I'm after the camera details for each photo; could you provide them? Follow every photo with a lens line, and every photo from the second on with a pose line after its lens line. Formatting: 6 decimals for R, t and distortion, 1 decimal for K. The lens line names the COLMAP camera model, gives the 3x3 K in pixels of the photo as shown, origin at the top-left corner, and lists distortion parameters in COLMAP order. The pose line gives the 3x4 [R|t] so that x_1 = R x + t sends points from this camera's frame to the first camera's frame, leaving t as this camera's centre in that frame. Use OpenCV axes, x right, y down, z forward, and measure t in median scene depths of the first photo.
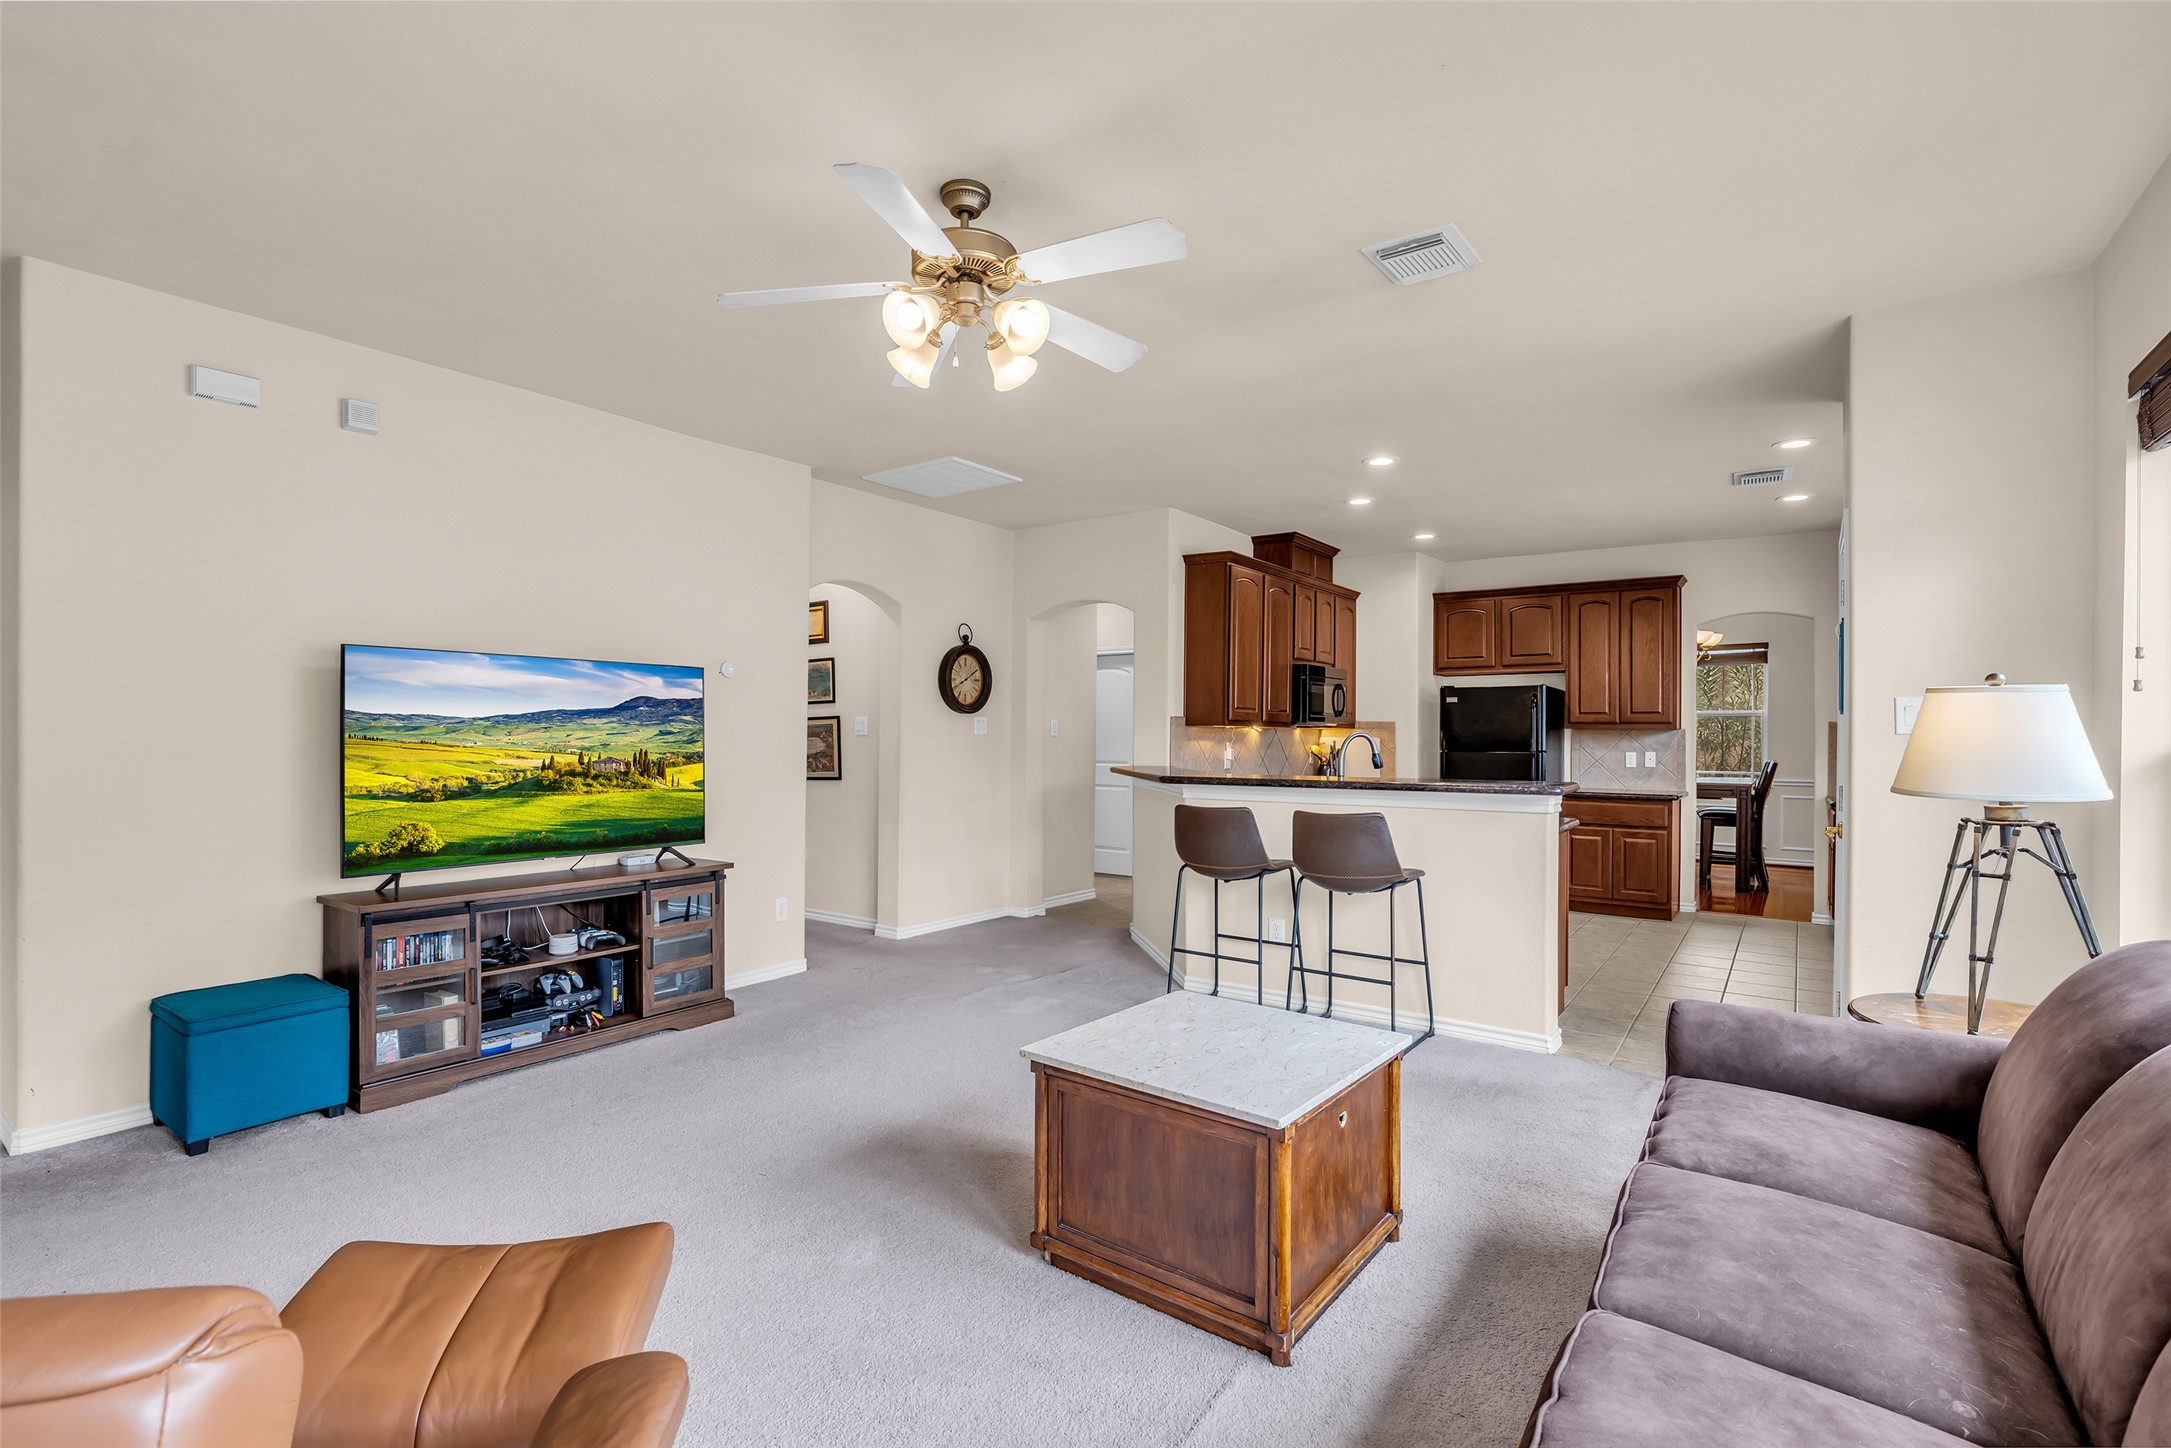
lens RADIAL K [[1019.4, 0, 1063.9], [0, 1019.4, 734.9], [0, 0, 1]] dist [-0.026353, 0.000113]
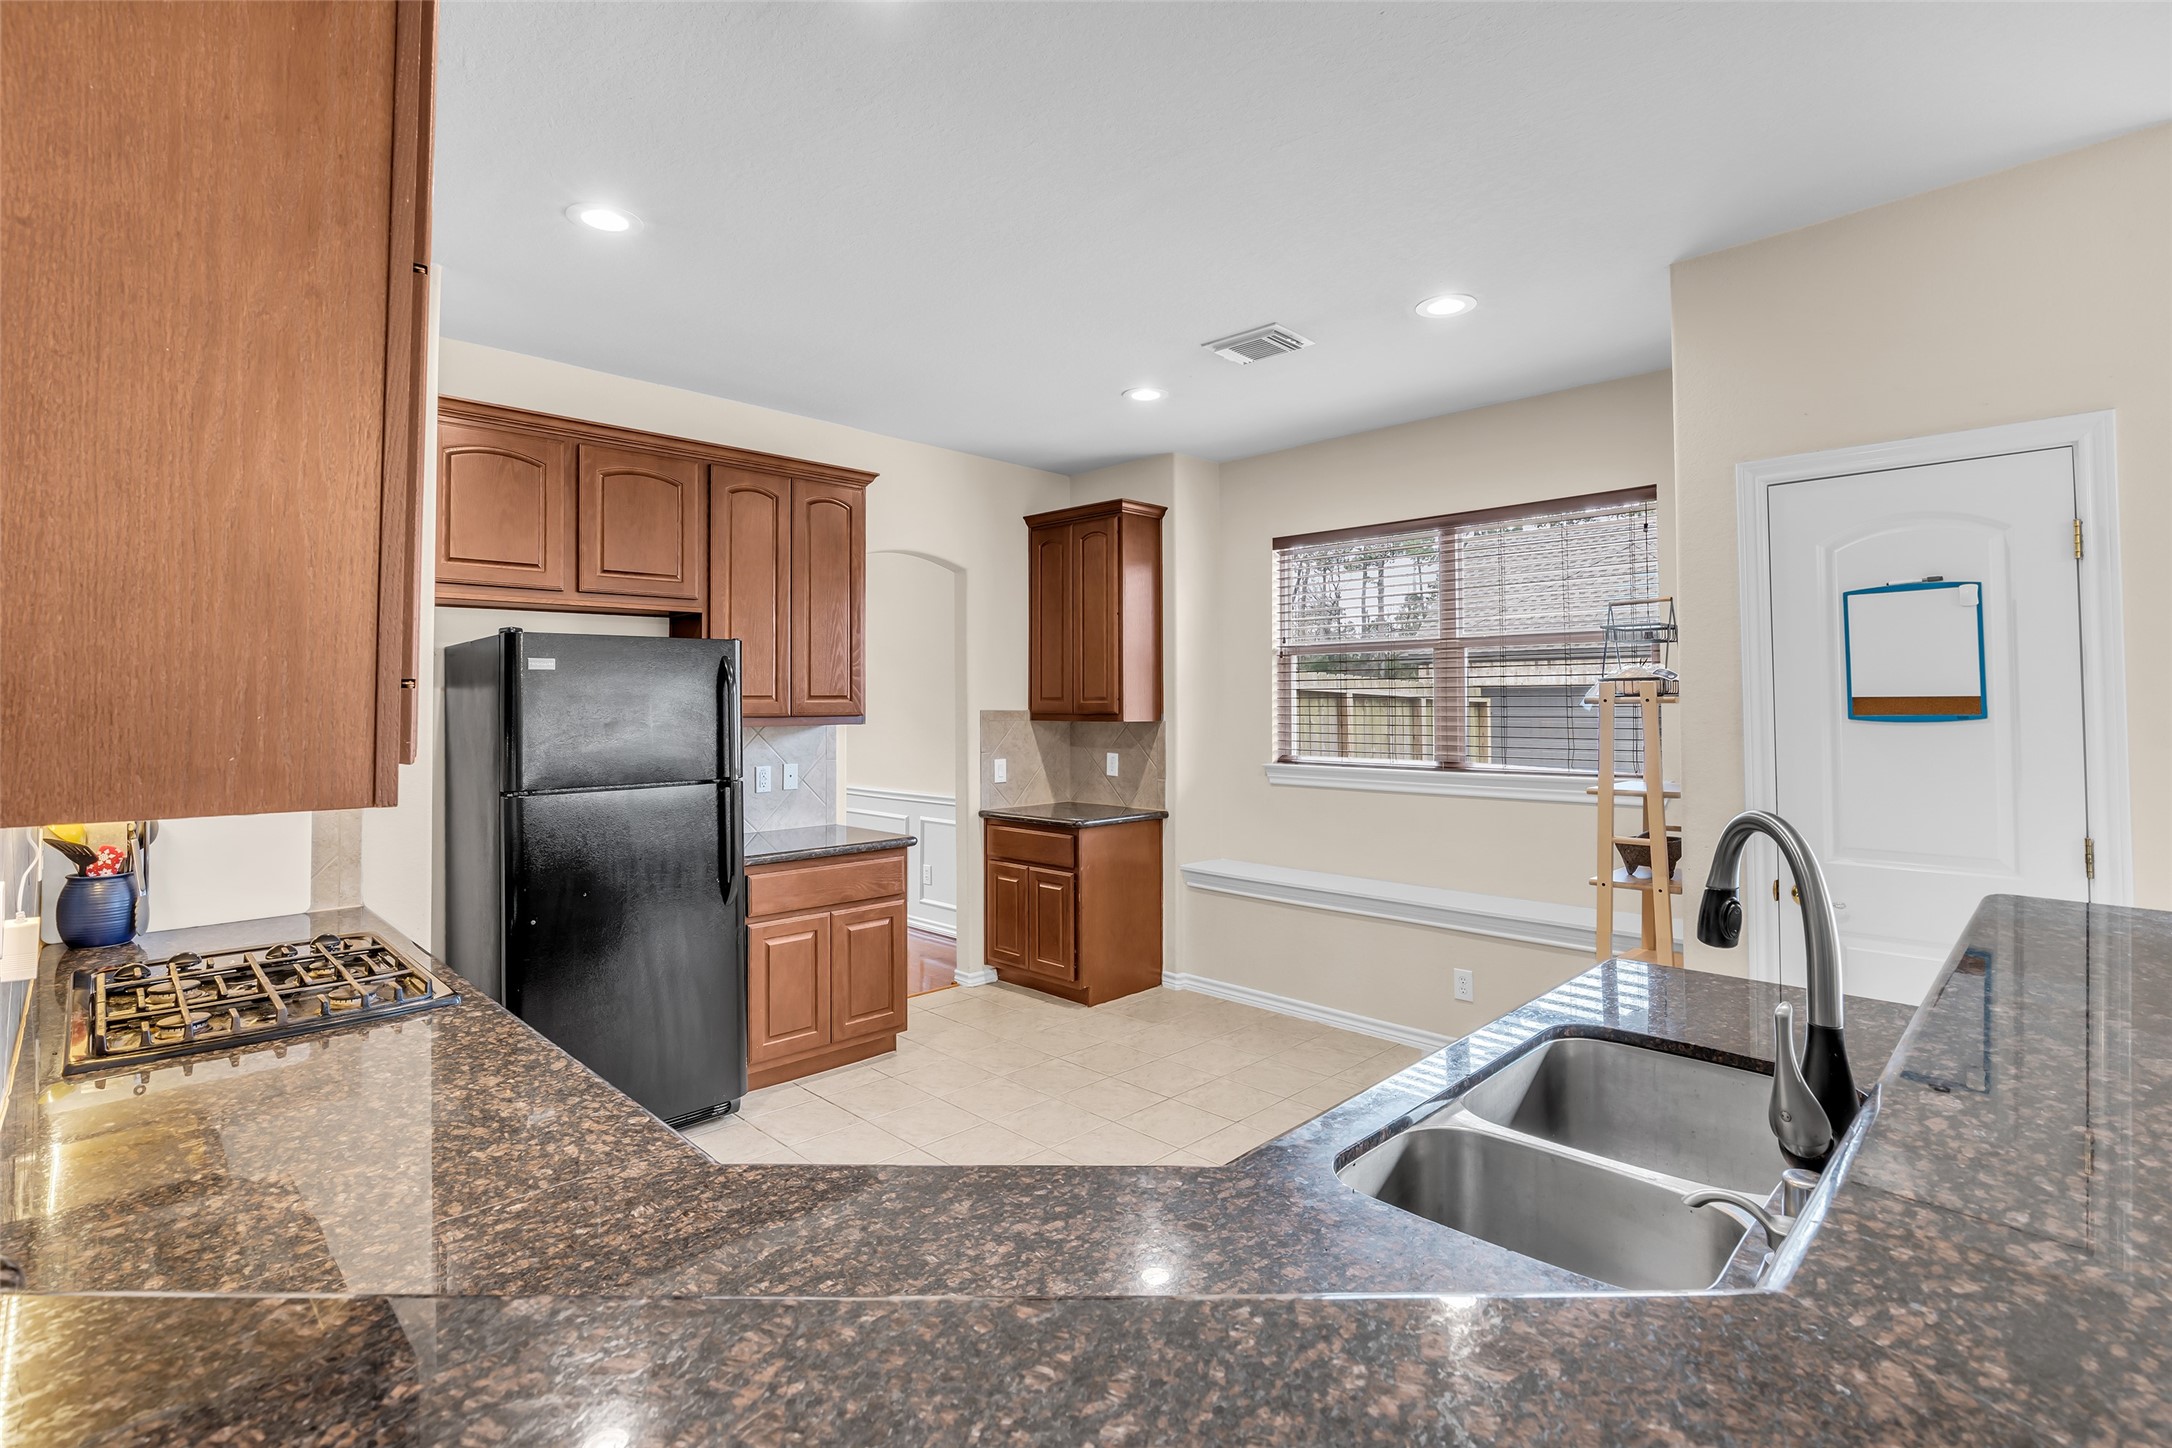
lens RADIAL K [[1013.4, 0, 1073.9], [0, 1013.4, 674.5], [0, 0, 1]] dist [-0.000551, 0.000115]
pose [[0.154113, 0.022248, 0.987803, 0.024710], [-0.000271, 0.999747, -0.022474, -0.024083], [-0.988053, 0.003195, 0.154080, 0.829144]]
